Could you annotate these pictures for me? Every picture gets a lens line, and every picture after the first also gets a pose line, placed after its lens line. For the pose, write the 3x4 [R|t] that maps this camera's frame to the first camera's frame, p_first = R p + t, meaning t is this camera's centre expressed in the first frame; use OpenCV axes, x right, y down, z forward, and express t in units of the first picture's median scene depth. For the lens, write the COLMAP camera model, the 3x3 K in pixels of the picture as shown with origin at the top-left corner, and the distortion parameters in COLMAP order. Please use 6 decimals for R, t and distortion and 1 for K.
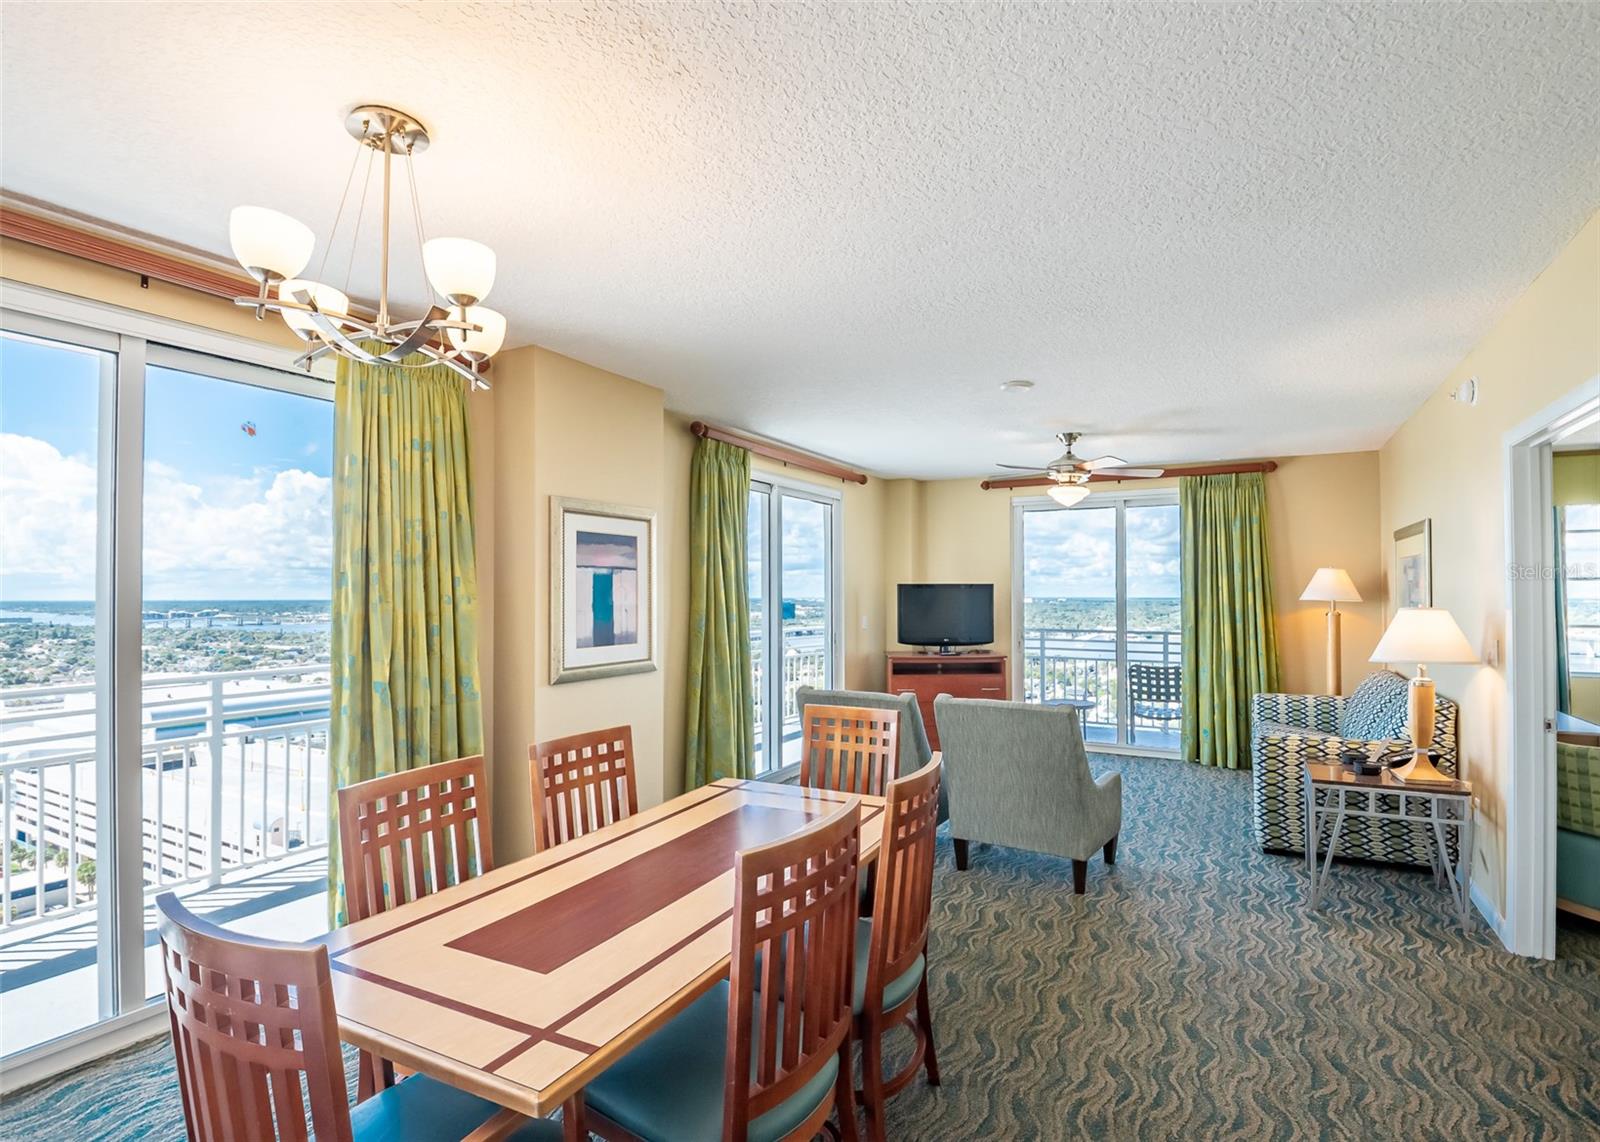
lens RADIAL K [[794.4, 0, 875.0], [0, 794.4, 579.6], [0, 0, 1]] dist [0.009103, -0.034492]
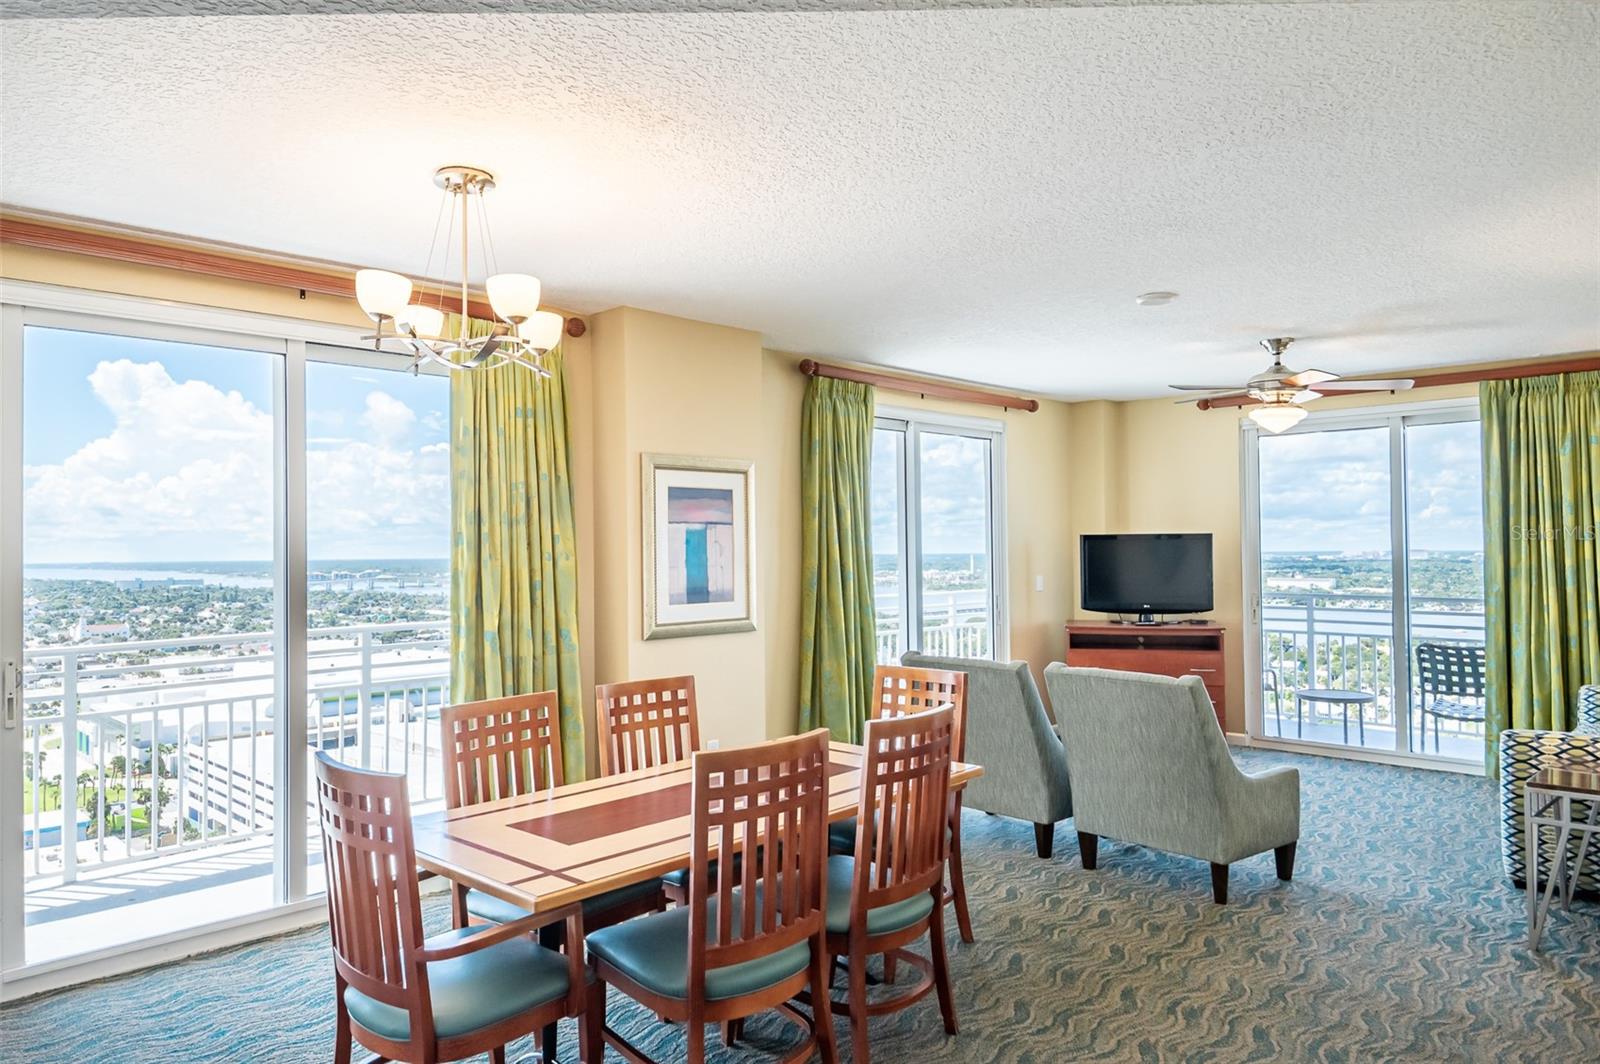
lens RADIAL K [[1087.9, 0, 800.0], [0, 1087.9, 532.0], [0, 0, 1]] dist [0.006312, -0.034483]
pose [[0.946610, -0.011458, -0.322177, 0.213452], [0.012424, 0.999922, 0.000940, -0.003943], [0.322141, -0.004892, 0.946679, -0.229194]]
